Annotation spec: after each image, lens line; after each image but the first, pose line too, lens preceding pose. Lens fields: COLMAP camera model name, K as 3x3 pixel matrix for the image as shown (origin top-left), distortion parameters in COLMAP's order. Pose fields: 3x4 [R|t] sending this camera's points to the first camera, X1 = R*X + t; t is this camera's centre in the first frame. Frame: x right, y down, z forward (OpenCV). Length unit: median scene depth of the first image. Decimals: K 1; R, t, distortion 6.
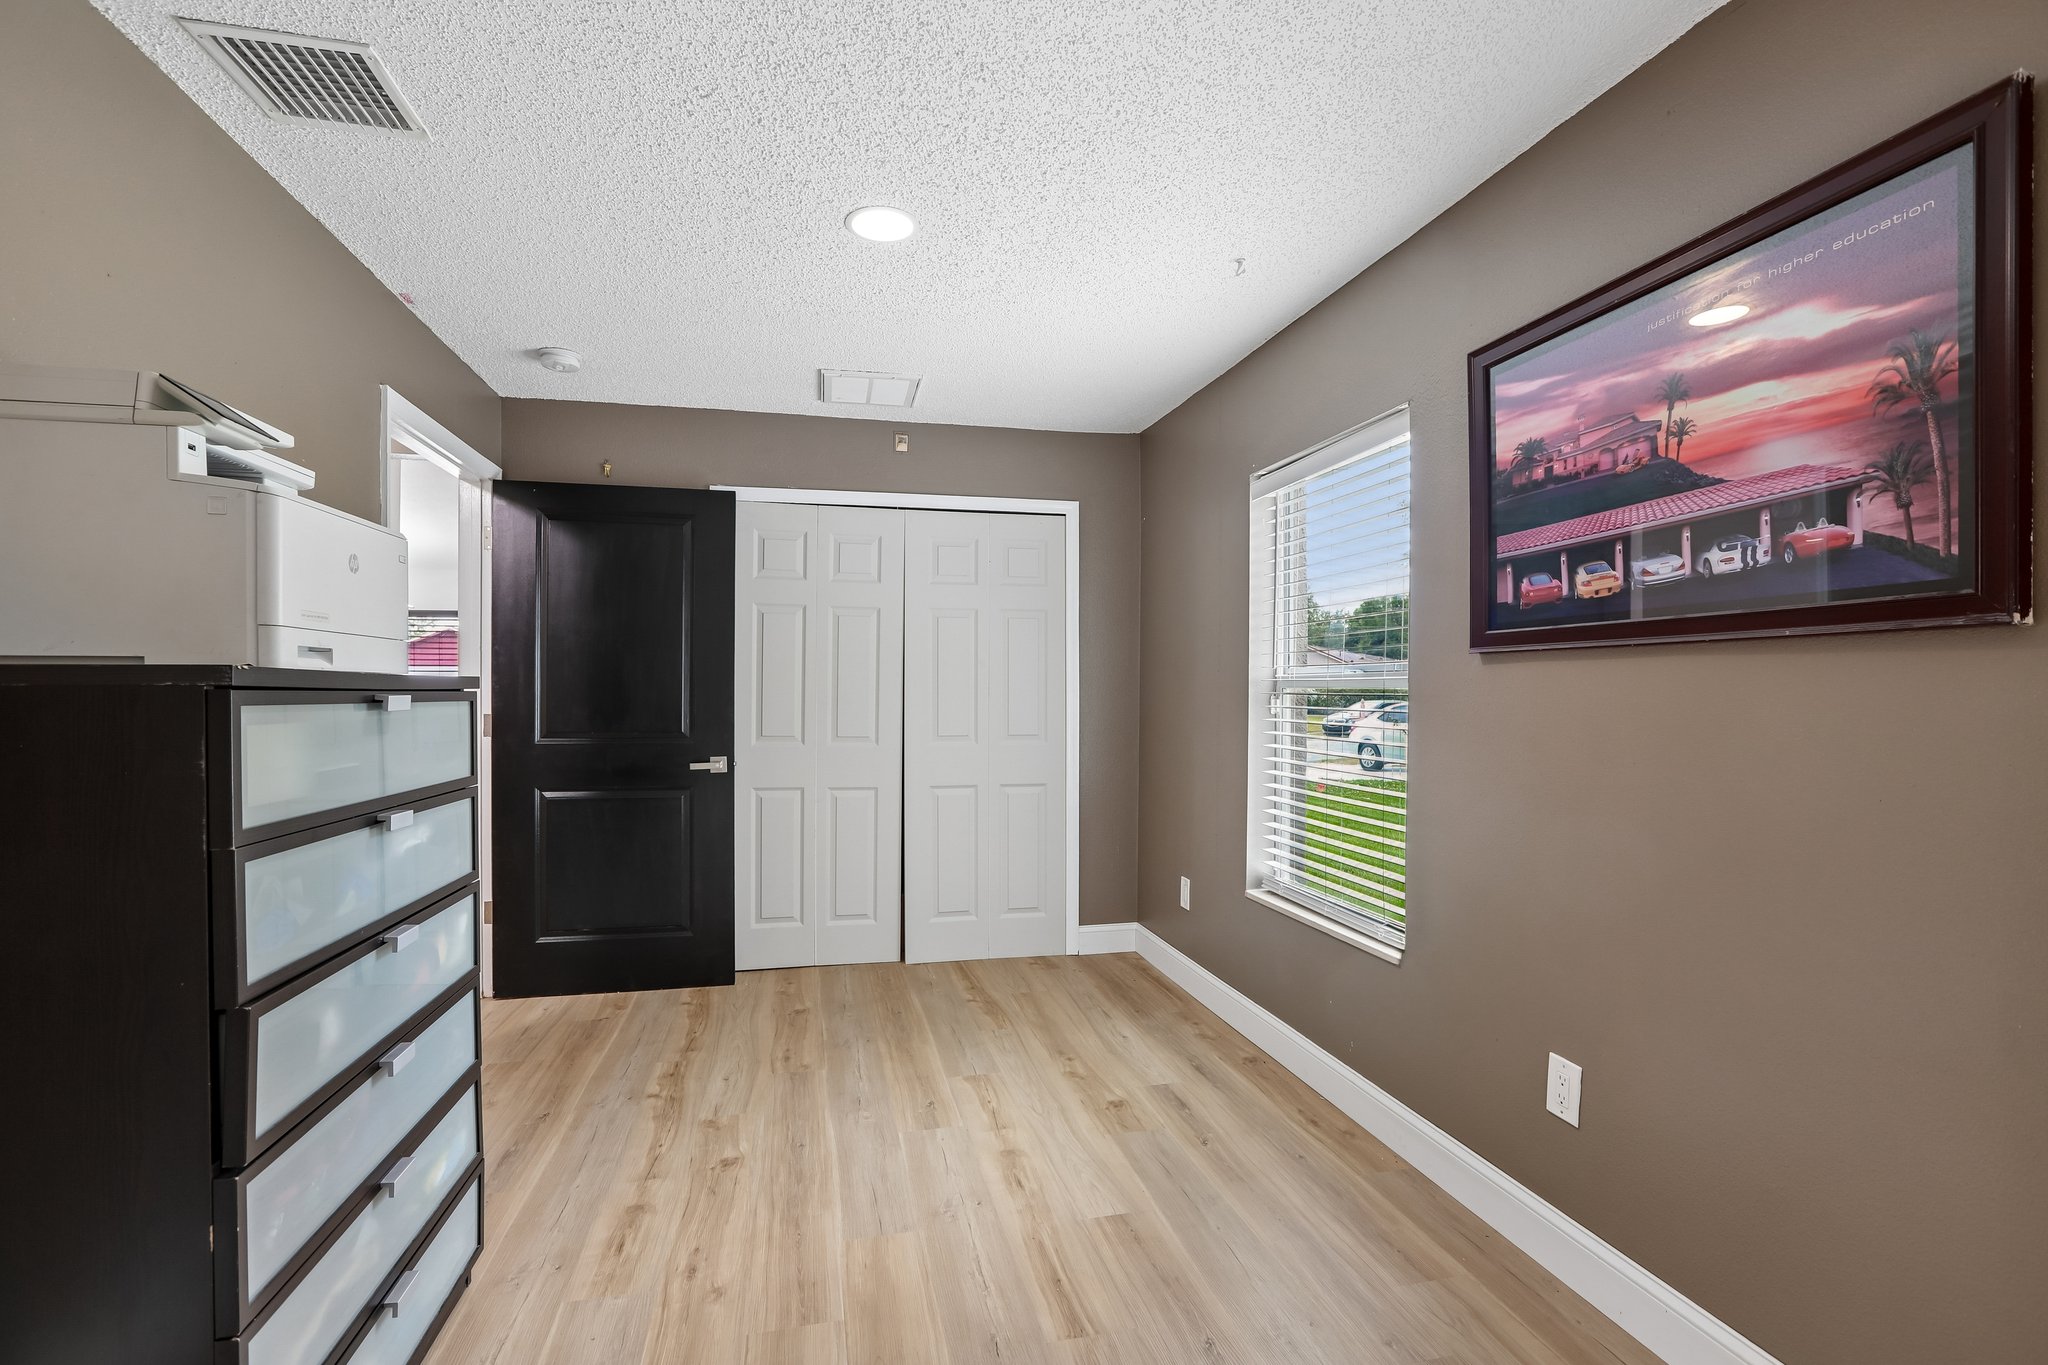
lens RADIAL K [[937.3, 0, 1020.7], [0, 937.3, 686.1], [0, 0, 1]] dist [-0.042632, 0.015816]
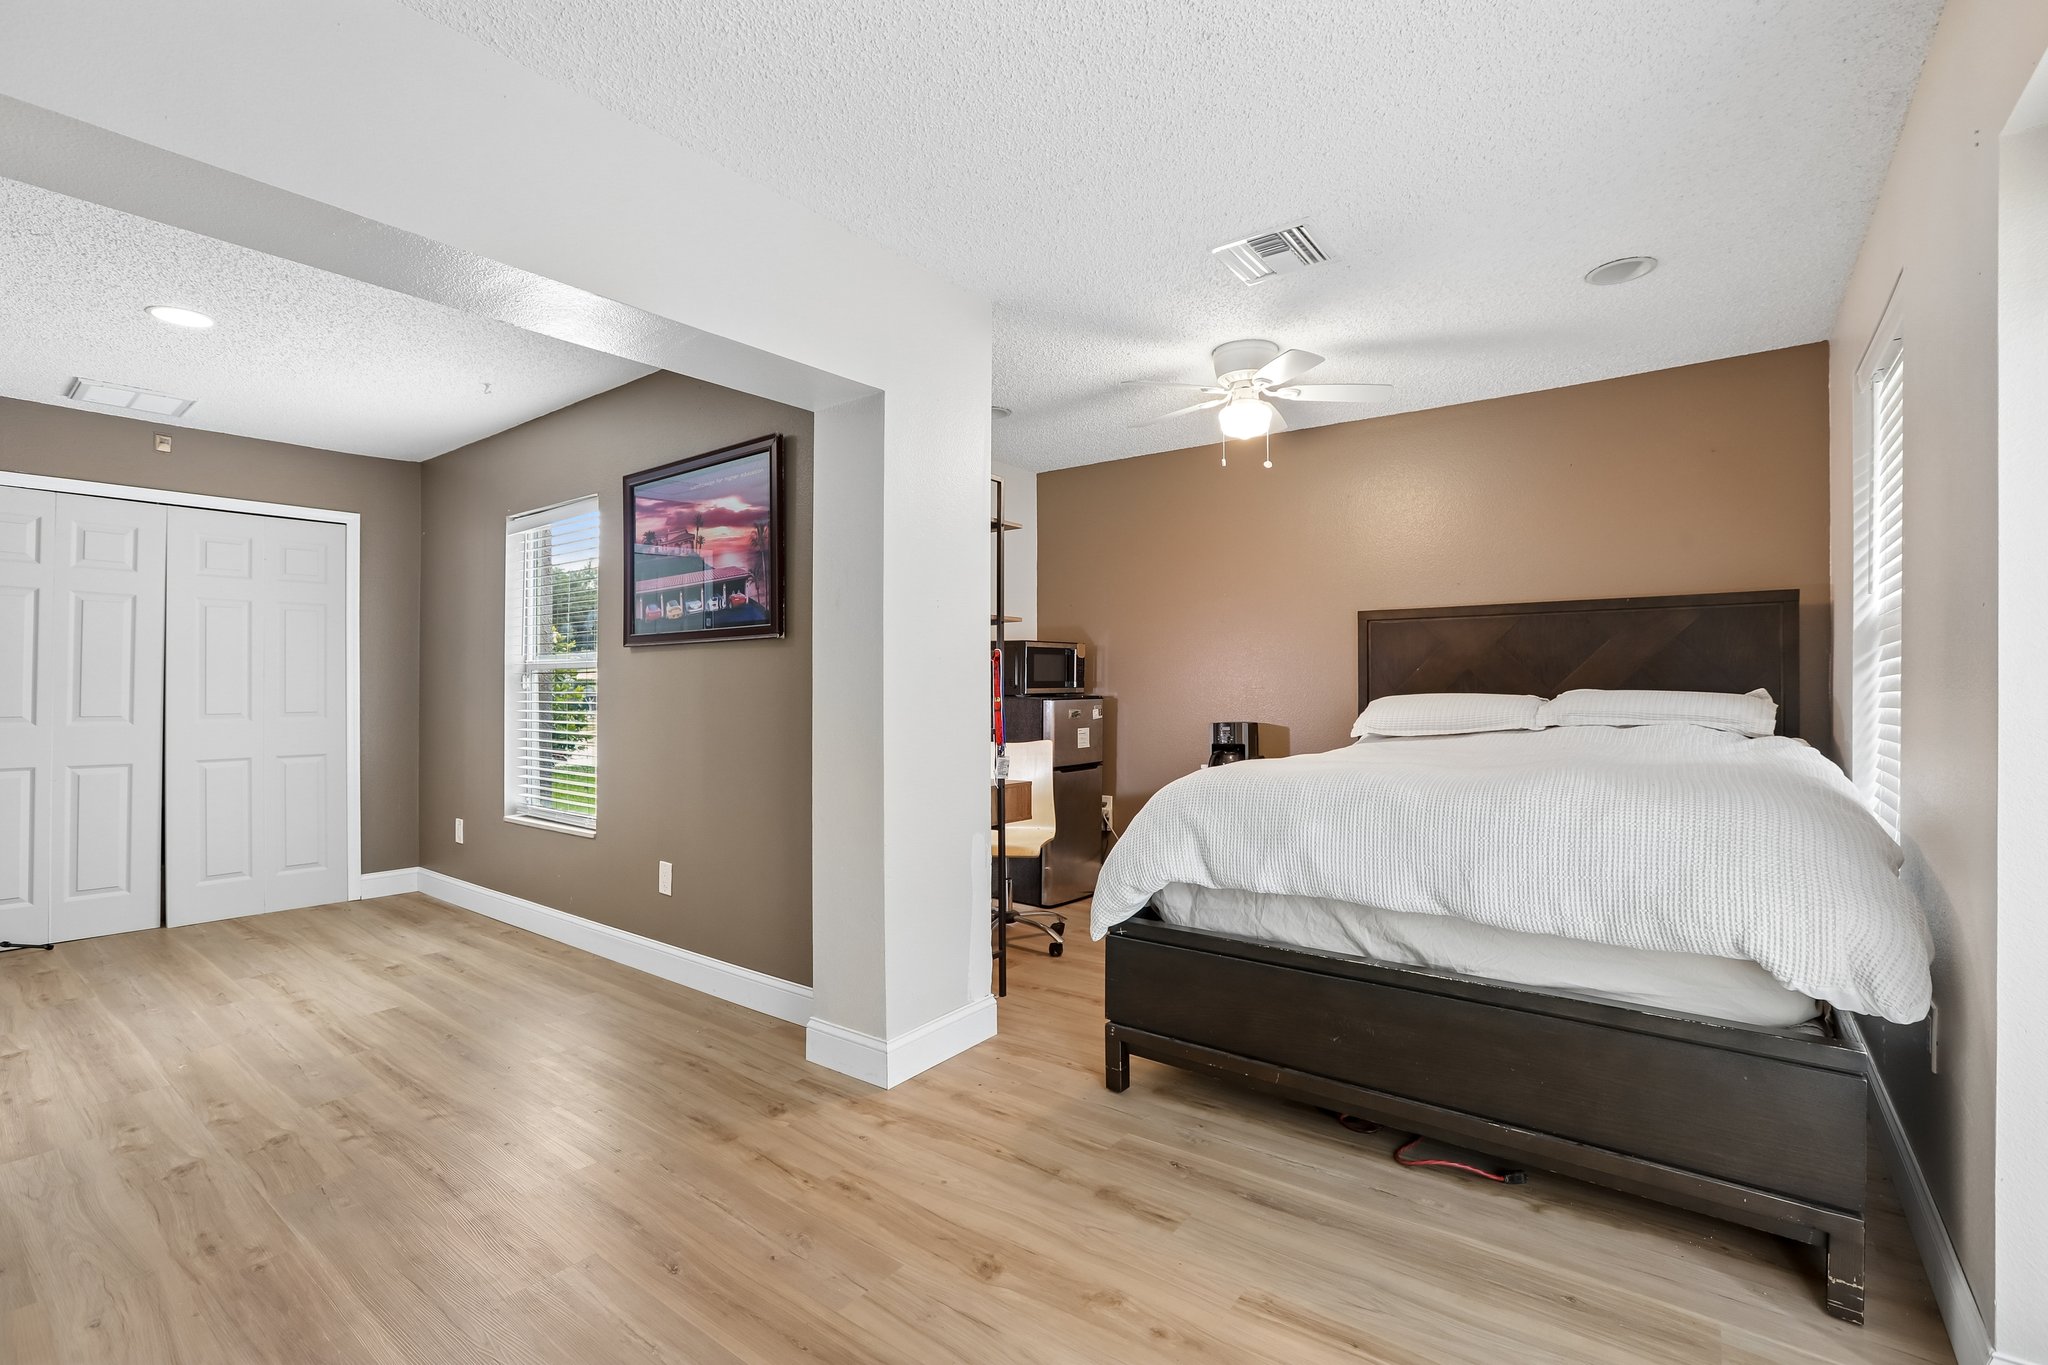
lens RADIAL K [[937.3, 0, 1020.7], [0, 937.3, 686.1], [0, 0, 1]] dist [-0.042632, 0.015816]
pose [[0.777164, -0.001930, 0.629296, -0.036179], [0.001085, 0.999998, 0.001727, 0.033175], [-0.629298, -0.000659, 0.777164, -0.745926]]
